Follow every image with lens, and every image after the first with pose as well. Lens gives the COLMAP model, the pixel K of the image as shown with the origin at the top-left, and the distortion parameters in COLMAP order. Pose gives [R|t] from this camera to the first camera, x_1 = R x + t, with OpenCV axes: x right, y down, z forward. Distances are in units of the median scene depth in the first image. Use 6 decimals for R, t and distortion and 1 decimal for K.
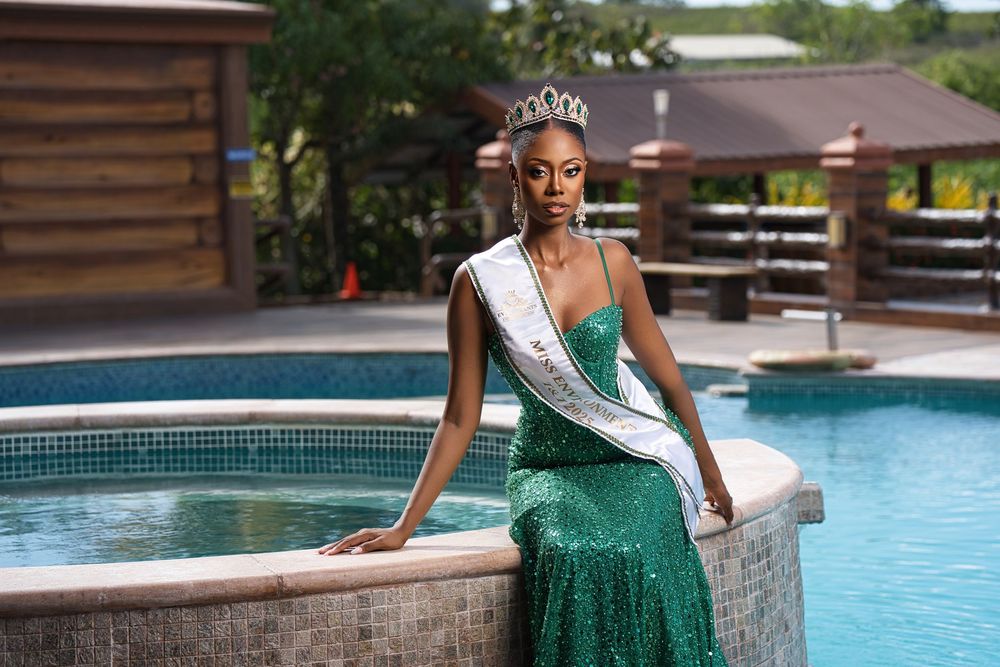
lens RADIAL K [[2790.4, 0, 500.0], [0, 2790.4, 333.5], [0, 0, 1]] dist [0.792045, 0.899287]
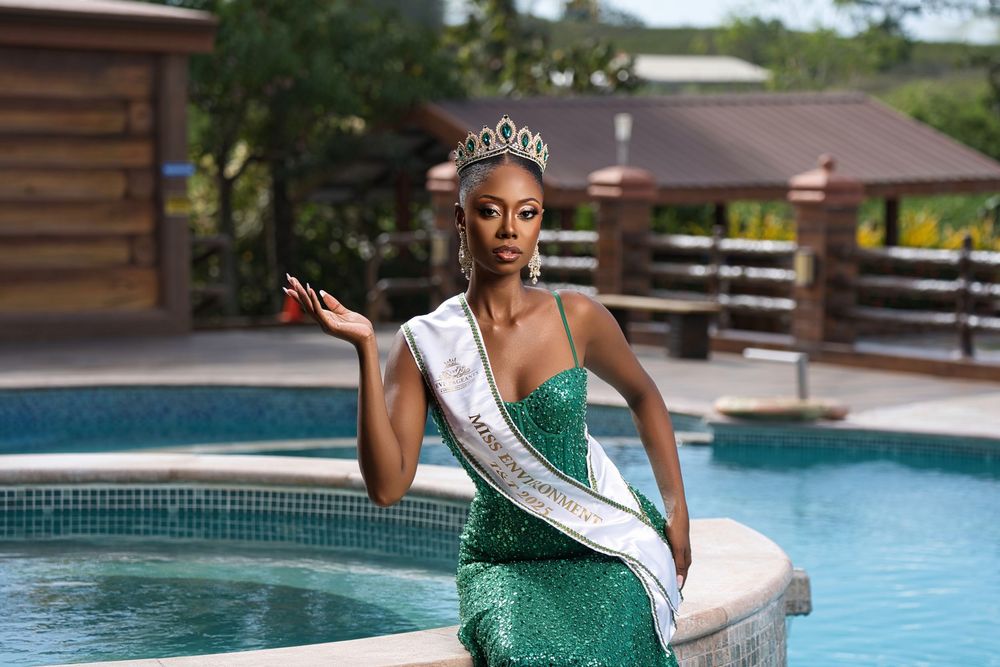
lens RADIAL K [[2865.6, 0, 500.0], [0, 2865.6, 333.5], [0, 0, 1]] dist [0.831432, 0.529345]
pose [[0.999489, 0.025886, 0.018778, -0.001052], [-0.025744, 0.999638, -0.007782, -0.004231], [-0.018973, 0.007295, 0.999793, 0.028666]]
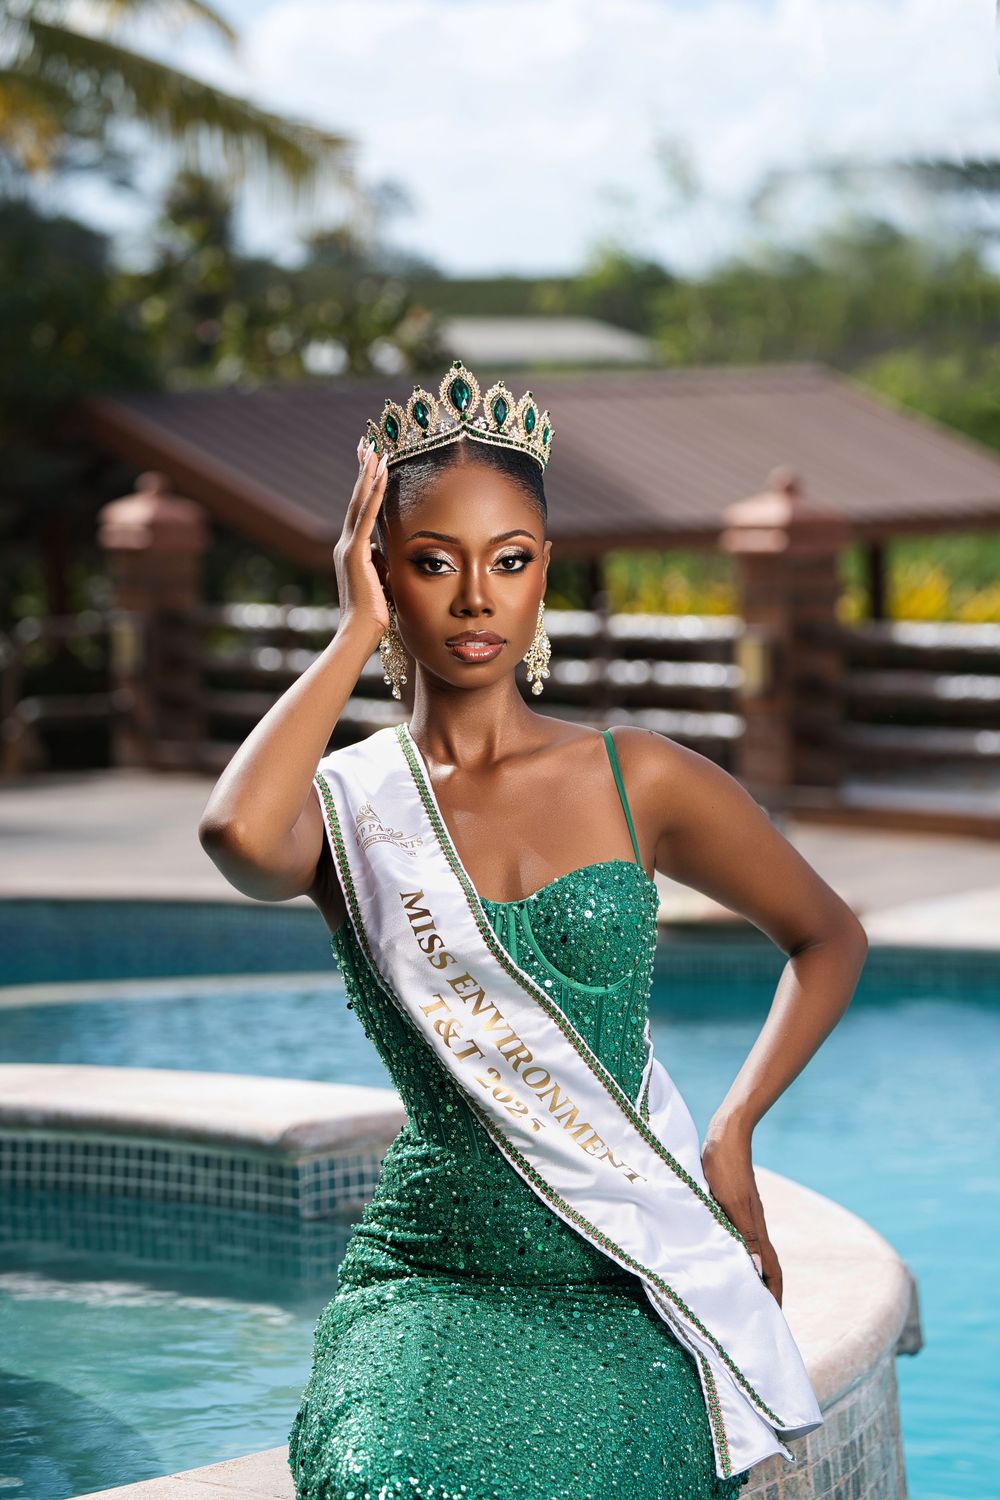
lens RADIAL K [[4659.4, 0, 501.4], [0, 4659.4, 728.5], [0, 0, 1]] dist [0.946456, 1.078697]
pose [[0.996851, -0.001517, 0.079284, -0.004304], [0.003009, 0.999821, -0.018694, -0.006548], [-0.079242, 0.018874, 0.996677, 0.085404]]
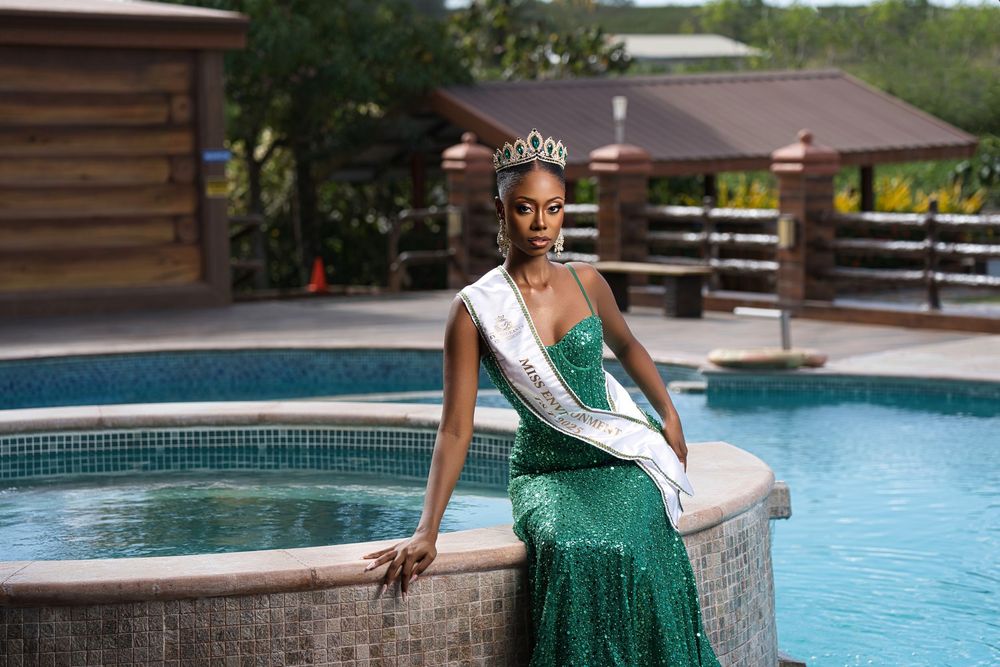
lens RADIAL K [[2718.5, 0, 500.0], [0, 2718.5, 333.5], [0, 0, 1]] dist [0.743678, -0.057853]
pose [[0.999833, 0.003618, 0.017918, -0.006032], [-0.003702, 0.999982, 0.004620, -0.003180], [-0.017901, -0.004686, 0.999829, -0.021374]]
